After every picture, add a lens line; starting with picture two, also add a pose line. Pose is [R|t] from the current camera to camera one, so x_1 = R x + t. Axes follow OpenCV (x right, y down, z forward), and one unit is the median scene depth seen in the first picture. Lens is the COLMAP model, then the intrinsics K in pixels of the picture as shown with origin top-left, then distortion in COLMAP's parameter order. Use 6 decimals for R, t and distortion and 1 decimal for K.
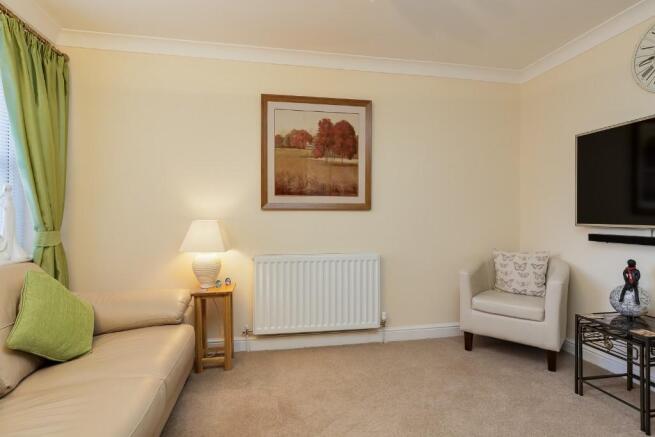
lens RADIAL K [[353.3, 0, 327.5], [0, 353.3, 218.5], [0, 0, 1]] dist [0.012421, -0.000323]
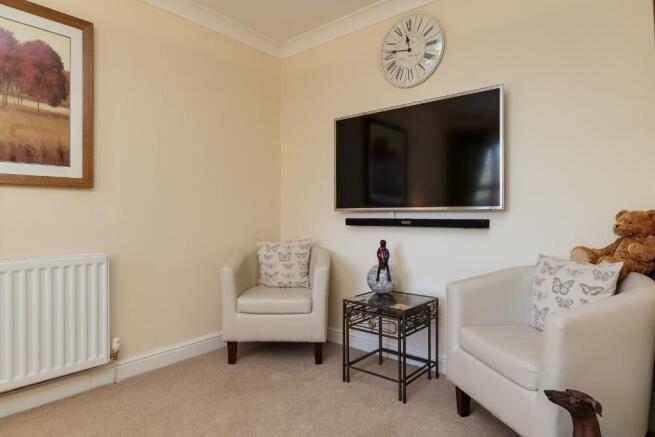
lens RADIAL K [[382.1, 0, 327.5], [0, 382.1, 218.5], [0, 0, 1]] dist [-0.000413, 0.000155]
pose [[0.768343, -0.003925, 0.640026, 0.002376], [0.007389, 0.999969, -0.002738, 0.043578], [-0.639996, 0.006833, 0.768348, 0.191816]]
